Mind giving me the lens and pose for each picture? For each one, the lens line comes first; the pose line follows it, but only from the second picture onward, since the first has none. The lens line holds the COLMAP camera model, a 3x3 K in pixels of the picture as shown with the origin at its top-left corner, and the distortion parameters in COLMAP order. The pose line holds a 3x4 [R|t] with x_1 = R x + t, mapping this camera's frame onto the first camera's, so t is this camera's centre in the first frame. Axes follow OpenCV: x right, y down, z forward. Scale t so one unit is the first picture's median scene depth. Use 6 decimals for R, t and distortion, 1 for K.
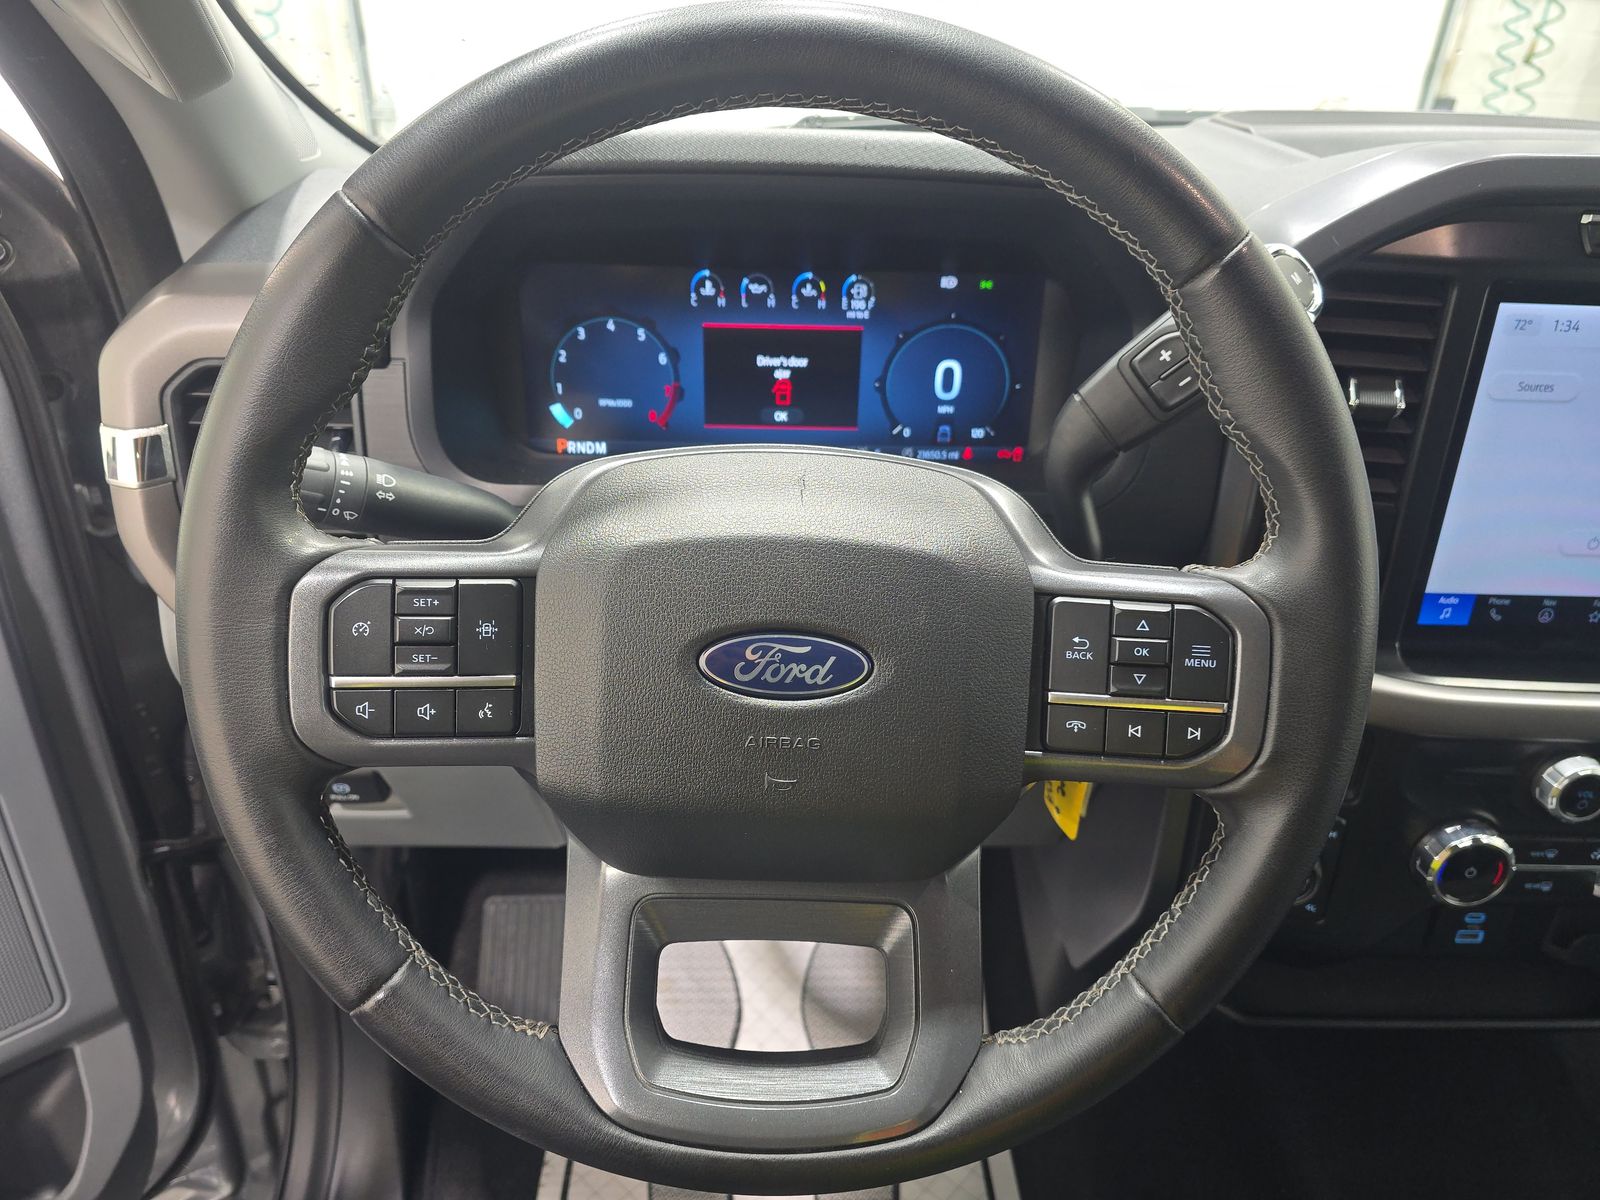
lens RADIAL K [[1051.1, 0, 810.7], [0, 1051.1, 590.8], [0, 0, 1]] dist [0.039890, -0.024279]
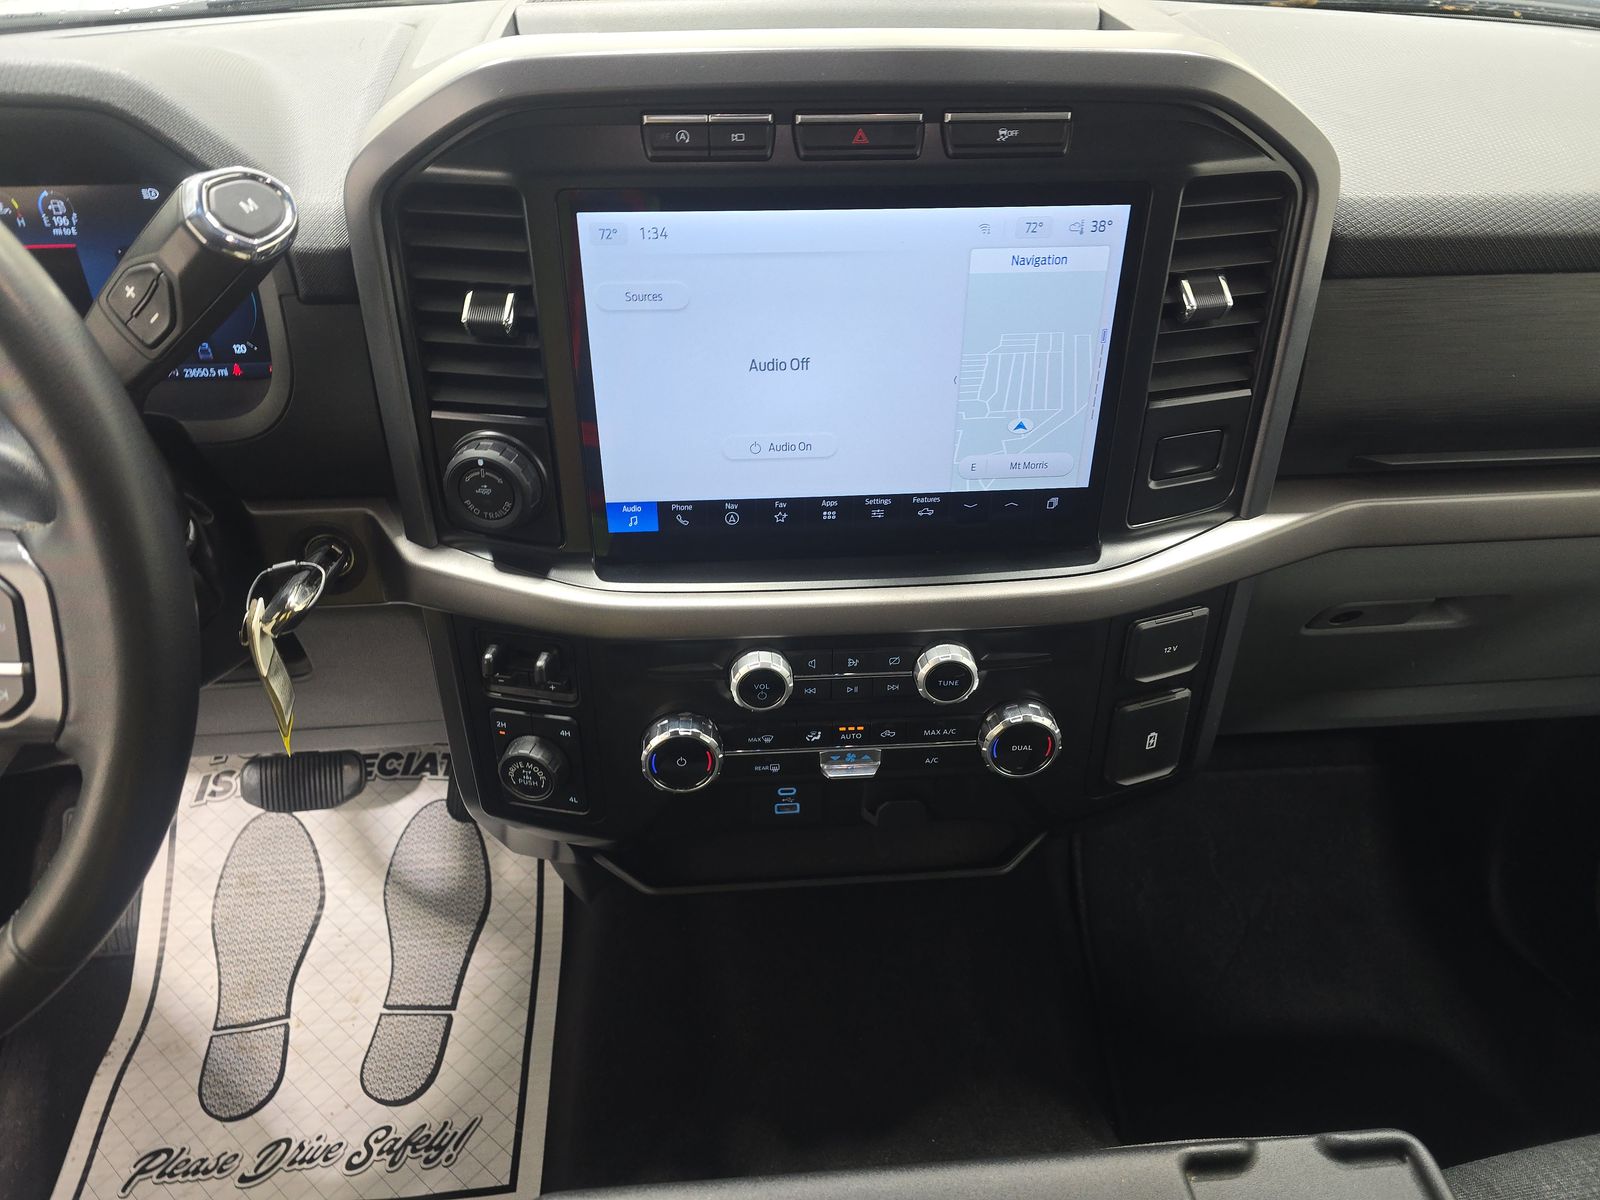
lens RADIAL K [[1051.1, 0, 805.6], [0, 1051.1, 610.9], [0, 0, 1]] dist [0.039890, -0.024279]
pose [[0.999440, -0.032682, -0.007142, 0.732243], [0.033334, 0.990923, 0.130234, -0.018575], [0.002821, -0.130400, 0.991458, -0.028264]]
